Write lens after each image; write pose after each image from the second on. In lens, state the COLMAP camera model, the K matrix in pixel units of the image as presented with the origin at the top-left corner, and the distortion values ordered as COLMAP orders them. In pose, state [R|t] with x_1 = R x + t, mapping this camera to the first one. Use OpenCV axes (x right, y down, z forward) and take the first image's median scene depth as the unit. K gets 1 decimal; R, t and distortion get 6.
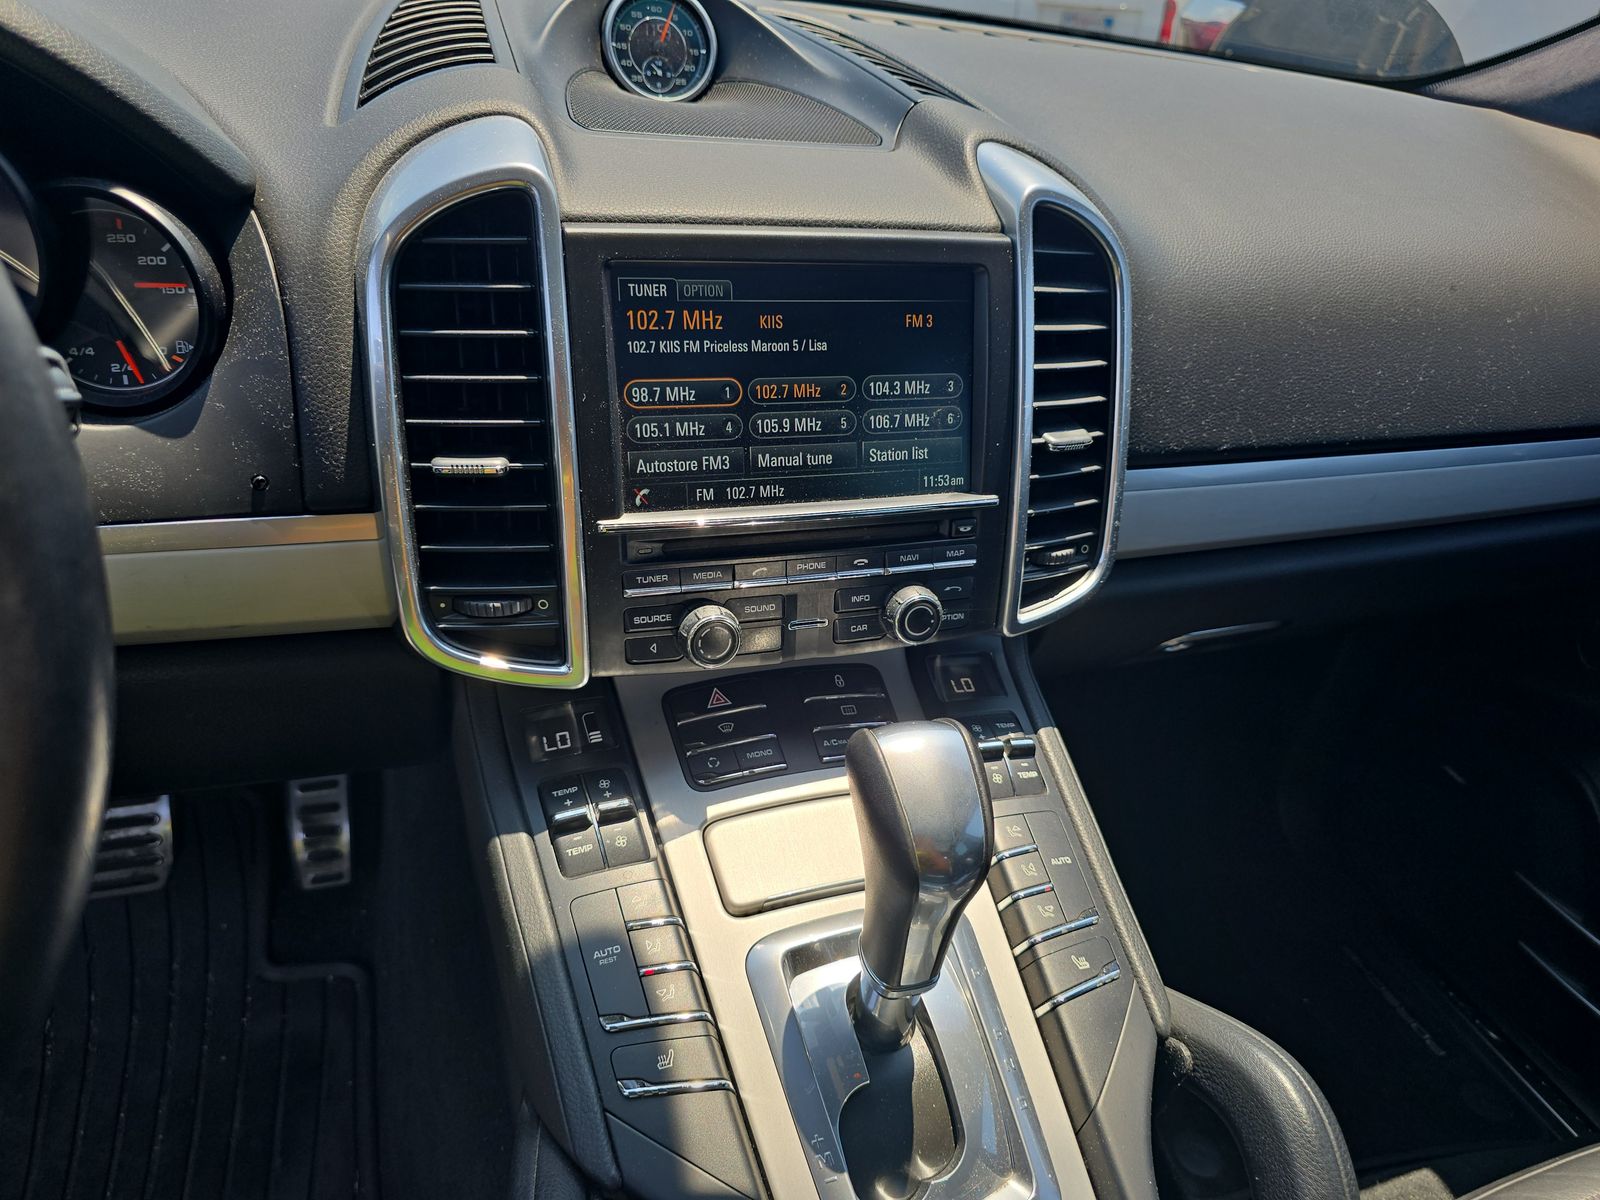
lens RADIAL K [[1061.8, 0, 804.5], [0, 1061.8, 578.9], [0, 0, 1]] dist [0.079540, -0.127920]
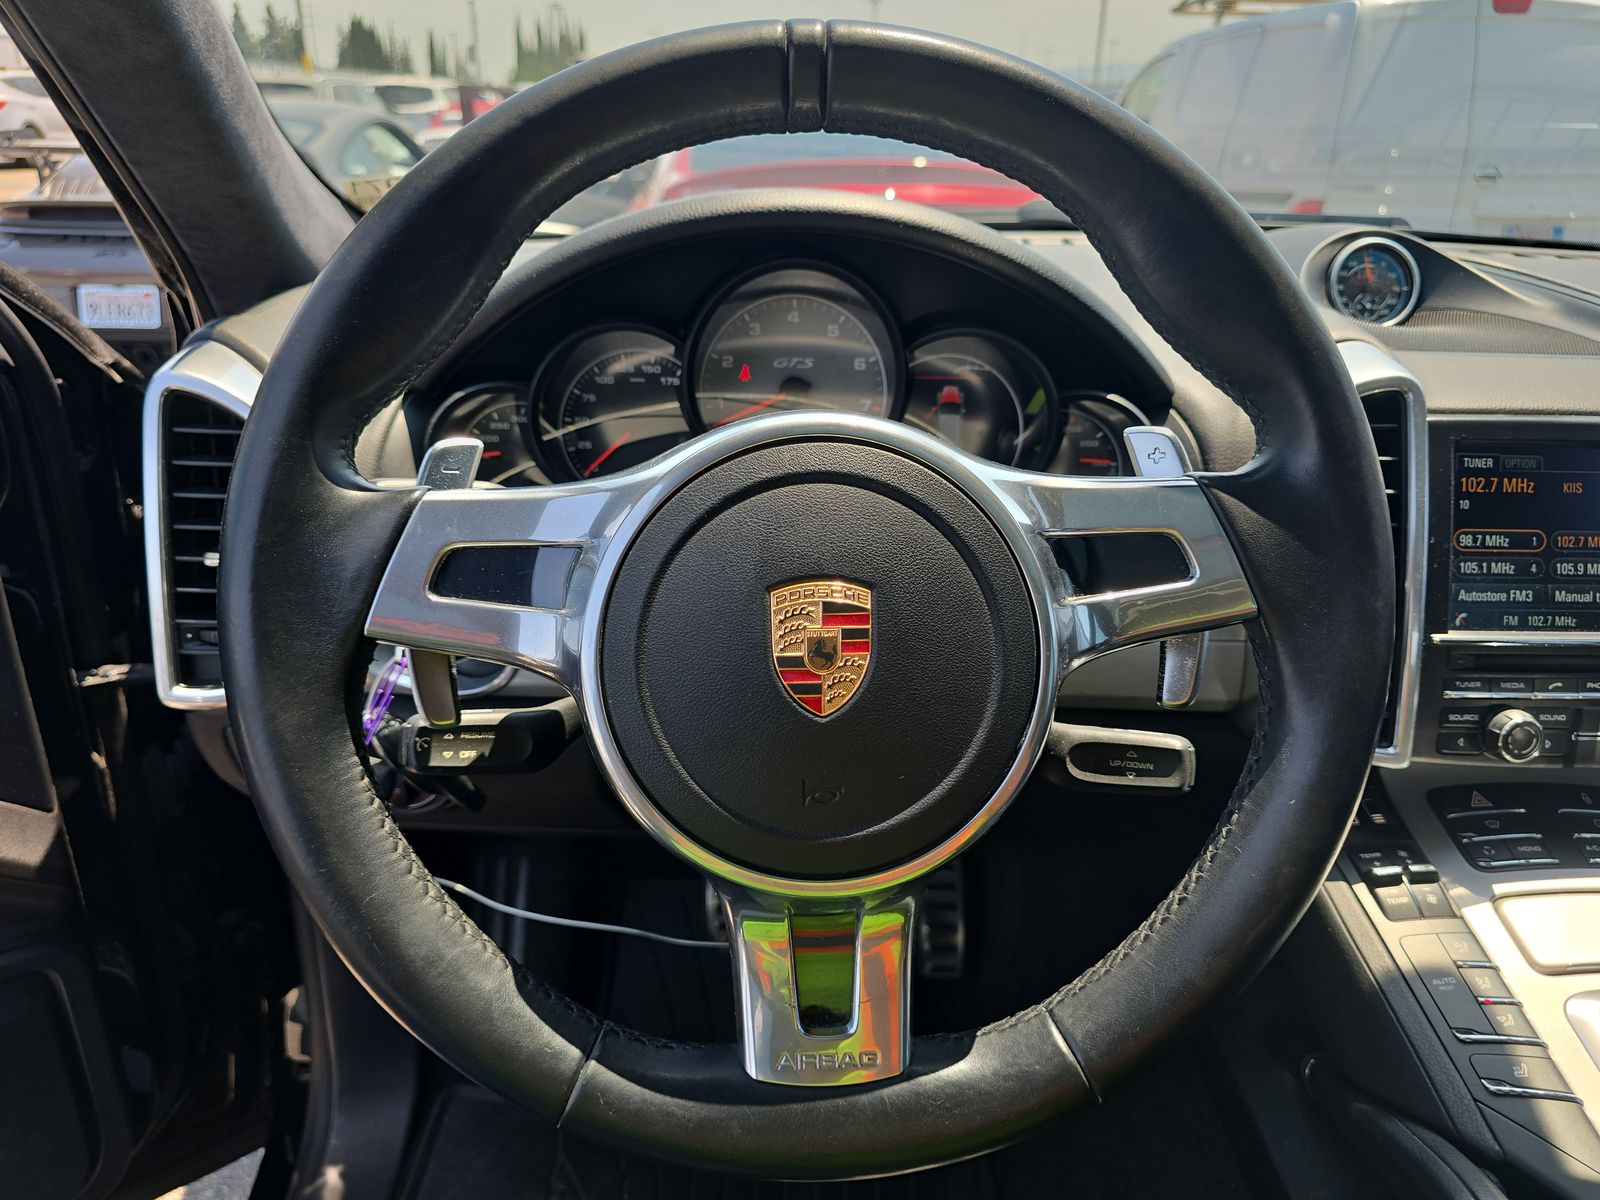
lens RADIAL K [[1100.2, 0, 800.0], [0, 1100.2, 600.0], [0, 0, 1]] dist [0.026035, -0.020721]
pose [[0.957669, 0.038396, -0.285300, -0.523070], [-0.087105, 0.983256, -0.160061, 0.178004], [0.274377, 0.178137, 0.944979, -0.464588]]
